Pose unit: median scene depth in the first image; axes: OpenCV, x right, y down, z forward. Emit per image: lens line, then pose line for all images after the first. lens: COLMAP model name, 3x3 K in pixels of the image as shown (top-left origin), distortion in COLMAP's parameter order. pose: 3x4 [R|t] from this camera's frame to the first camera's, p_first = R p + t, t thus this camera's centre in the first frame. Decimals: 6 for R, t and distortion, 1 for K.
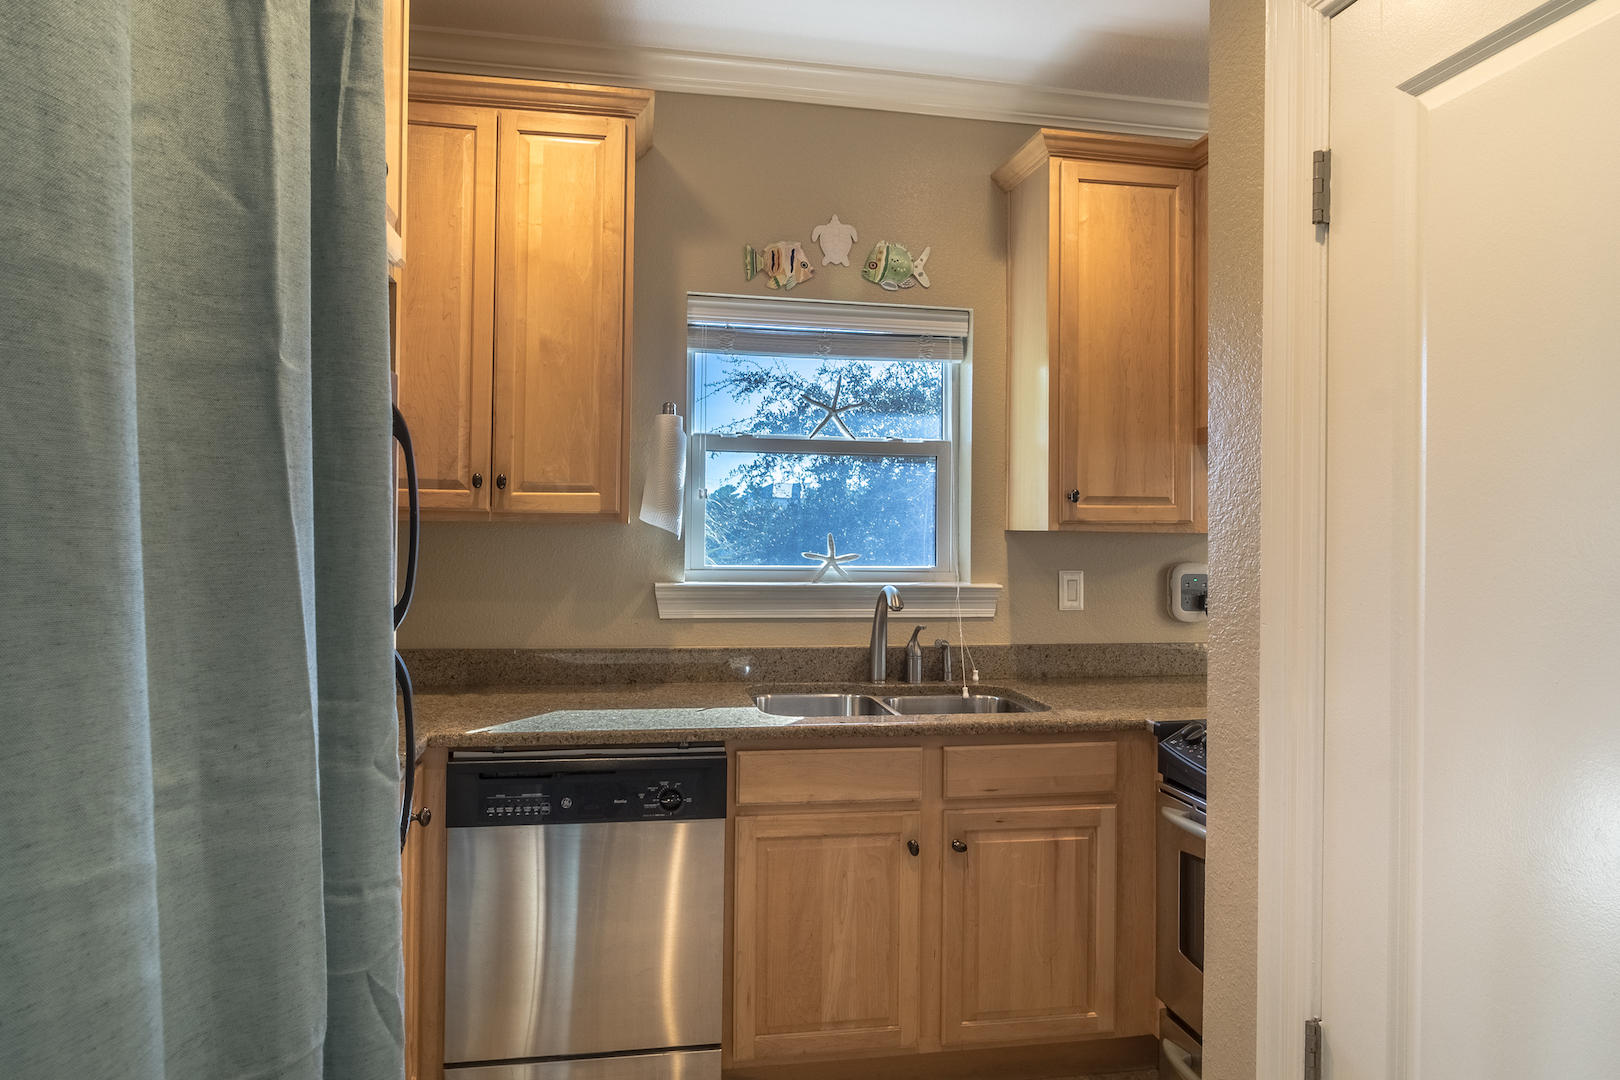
lens RADIAL K [[811.8, 0, 810.0], [0, 811.8, 540.0], [0, 0, 1]] dist [0.000218, 0.000021]
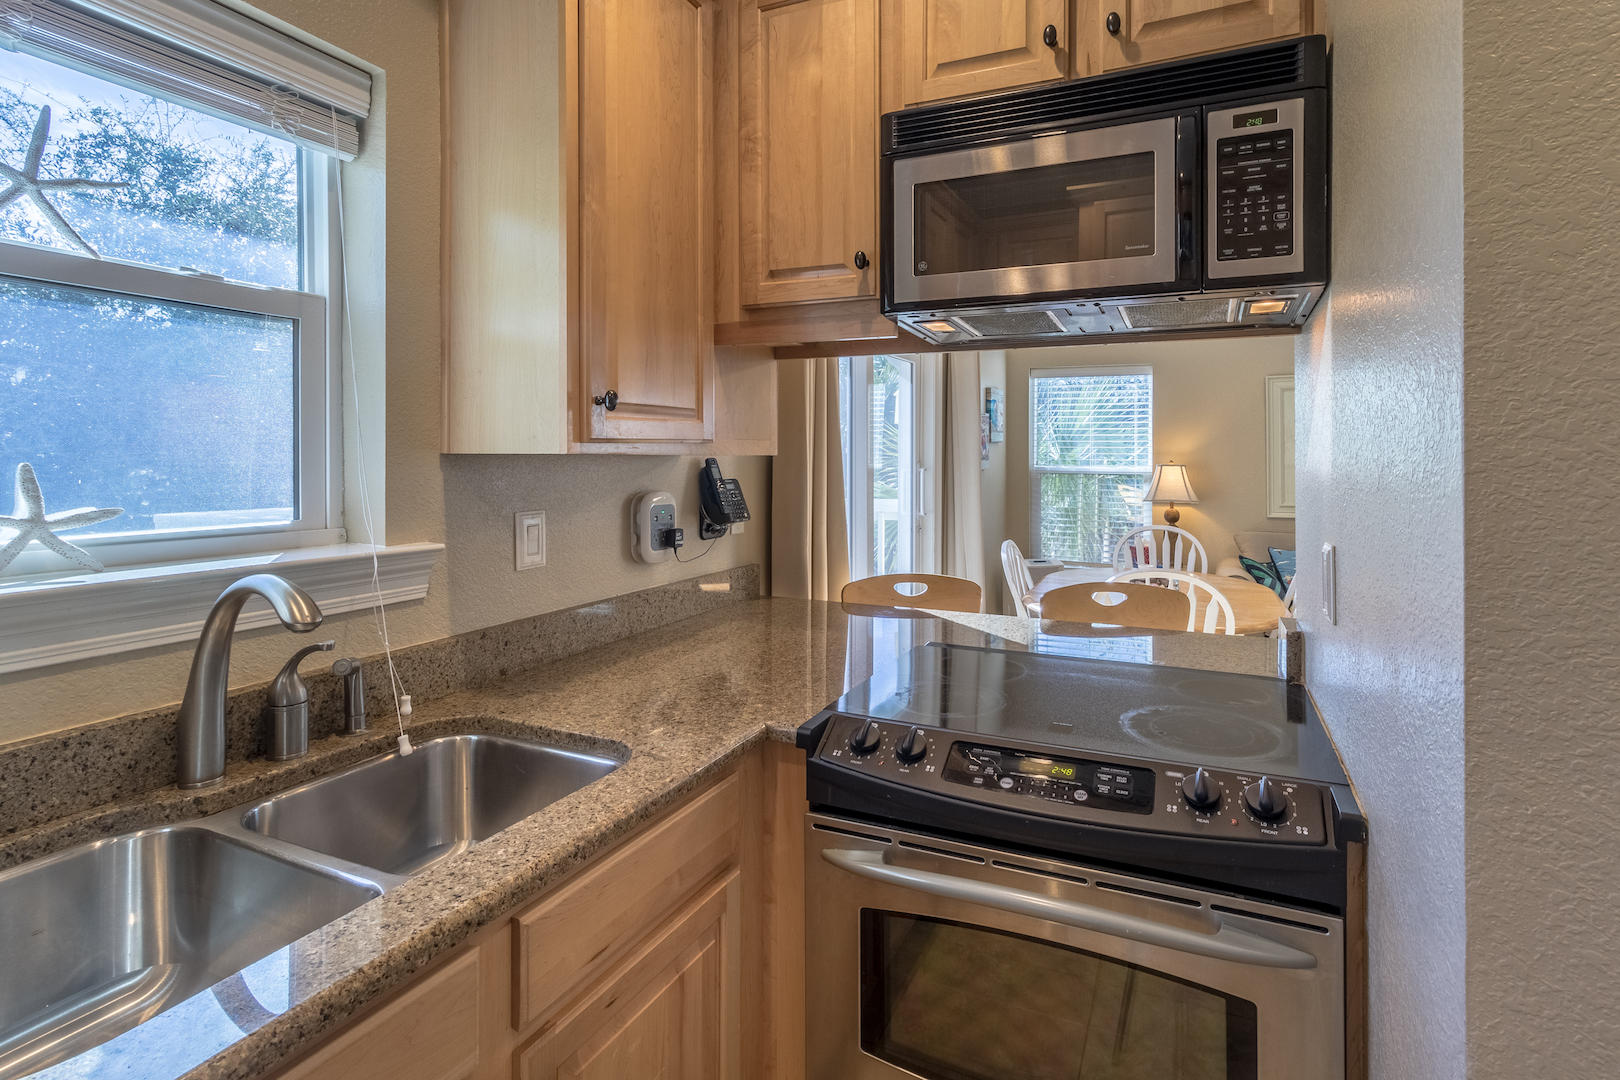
lens RADIAL K [[756.6, 0, 814.8], [0, 756.6, 454.4], [0, 0, 1]] dist [0.000912, -0.000115]
pose [[0.575449, -0.009245, 0.817786, -0.066493], [0.013712, 0.999905, 0.001655, -0.008052], [-0.817723, 0.010261, 0.575520, 0.442693]]
